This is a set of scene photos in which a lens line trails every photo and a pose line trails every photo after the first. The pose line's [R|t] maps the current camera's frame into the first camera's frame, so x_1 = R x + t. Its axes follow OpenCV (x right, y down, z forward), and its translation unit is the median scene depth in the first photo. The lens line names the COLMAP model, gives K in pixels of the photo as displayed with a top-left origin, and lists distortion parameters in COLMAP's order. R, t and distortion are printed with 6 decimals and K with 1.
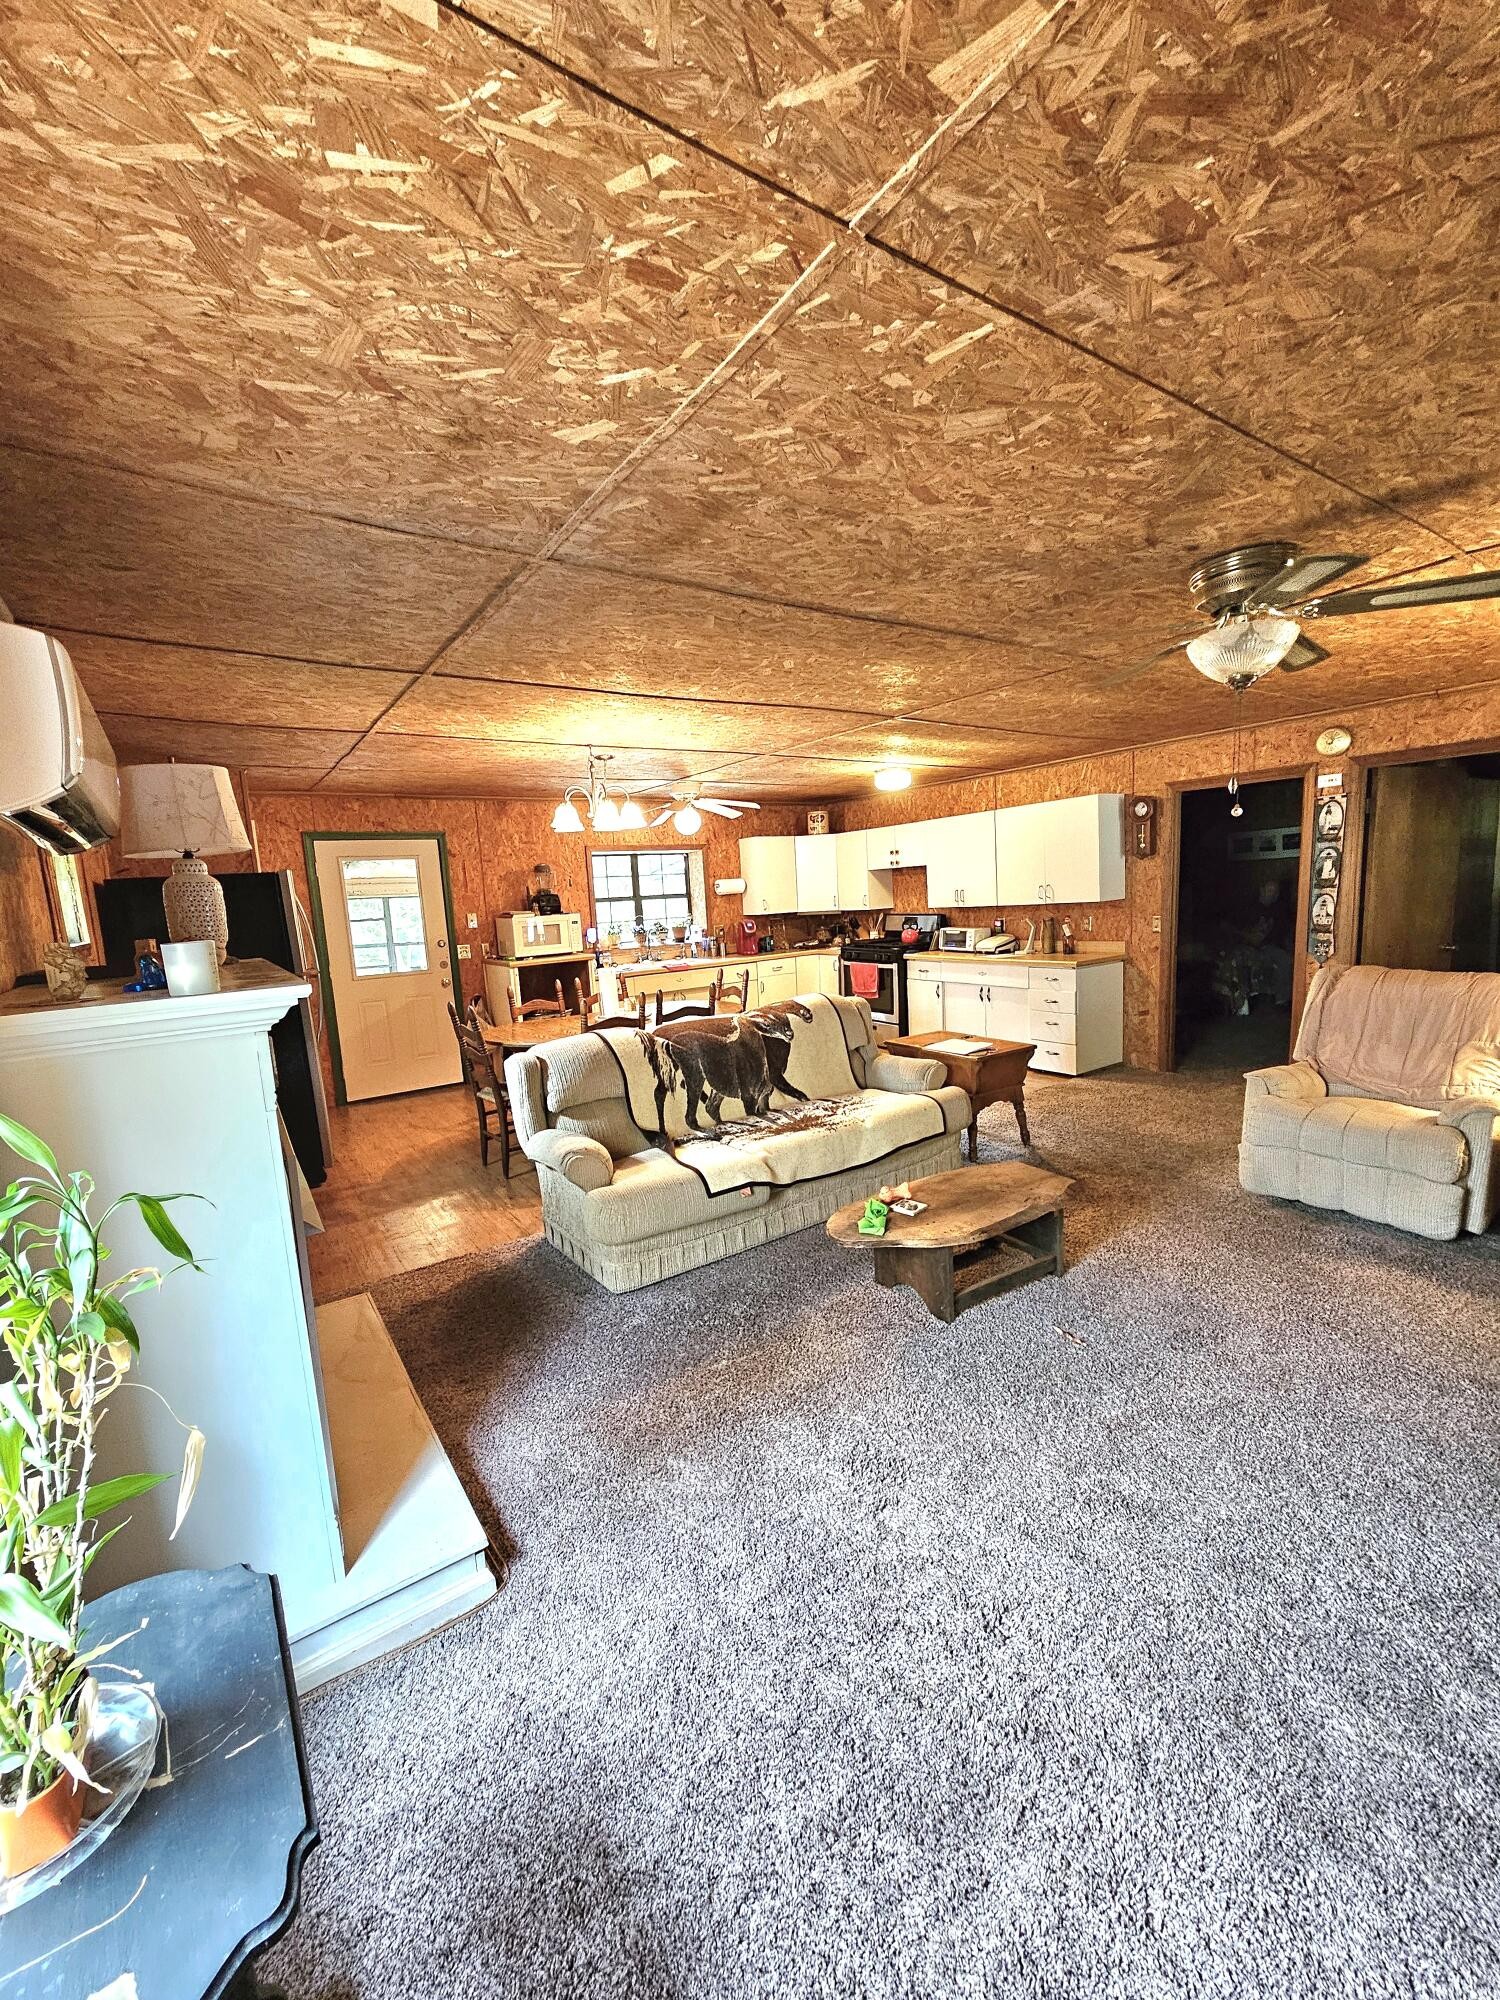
lens RADIAL K [[822.3, 0, 757.5], [0, 822.3, 1005.7], [0, 0, 1]] dist [-0.000139, -0.000459]
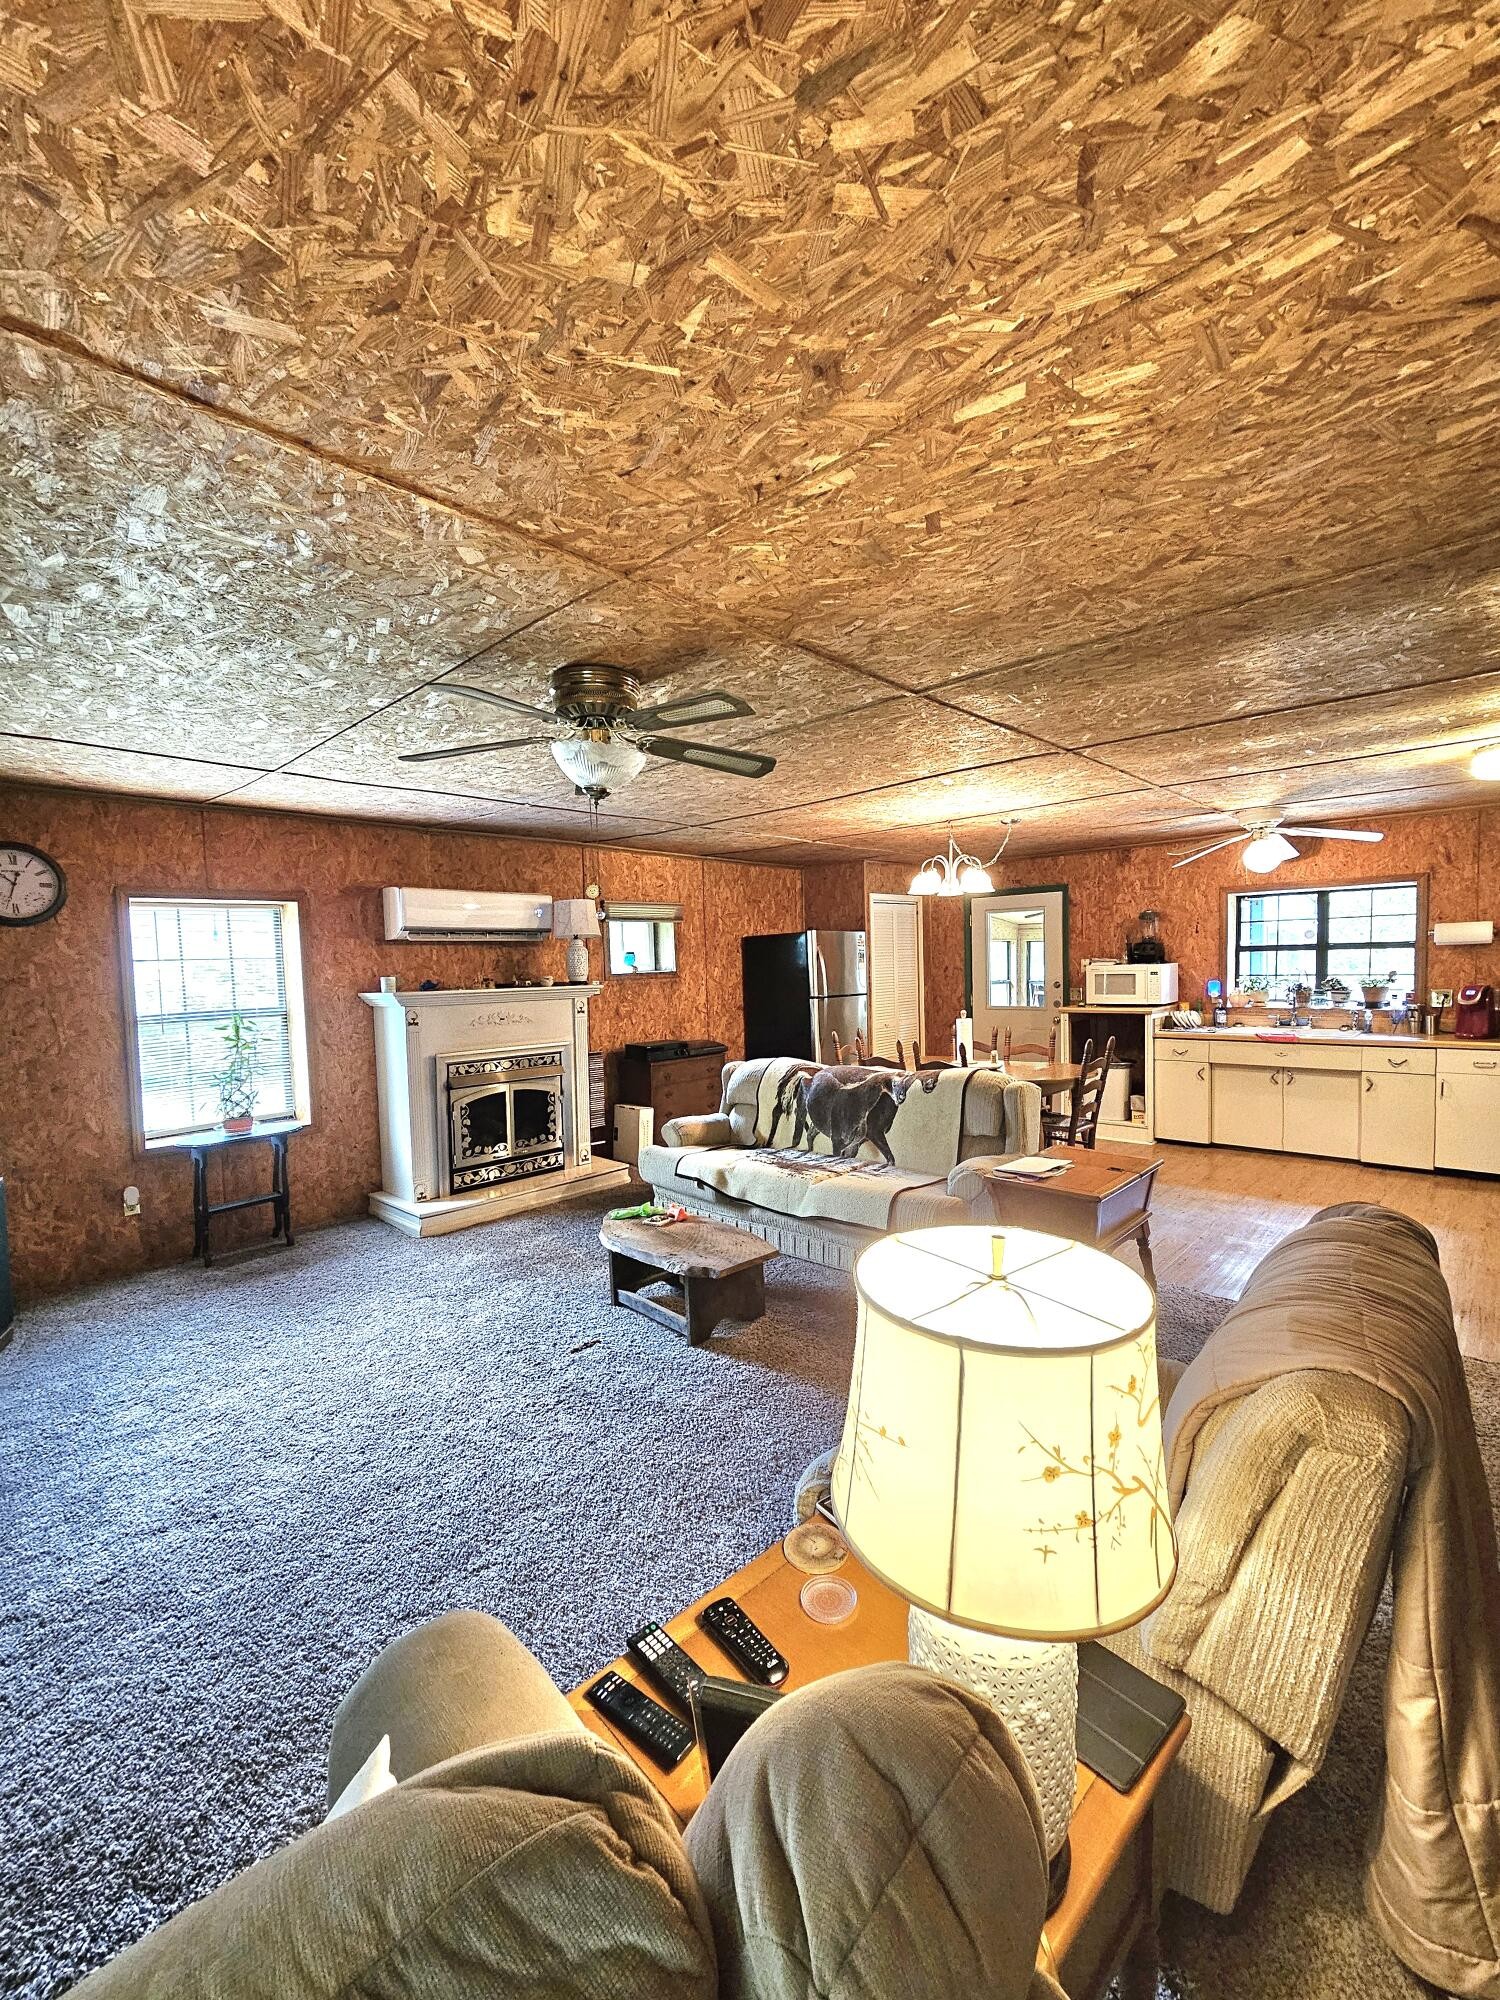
lens RADIAL K [[822.3, 0, 757.5], [0, 822.3, 1005.7], [0, 0, 1]] dist [-0.000139, -0.000459]
pose [[0.214820, 0.104136, -0.971086, 0.504119], [-0.120471, 0.989531, 0.079464, -0.071502], [0.969195, 0.099917, 0.225116, 0.299031]]
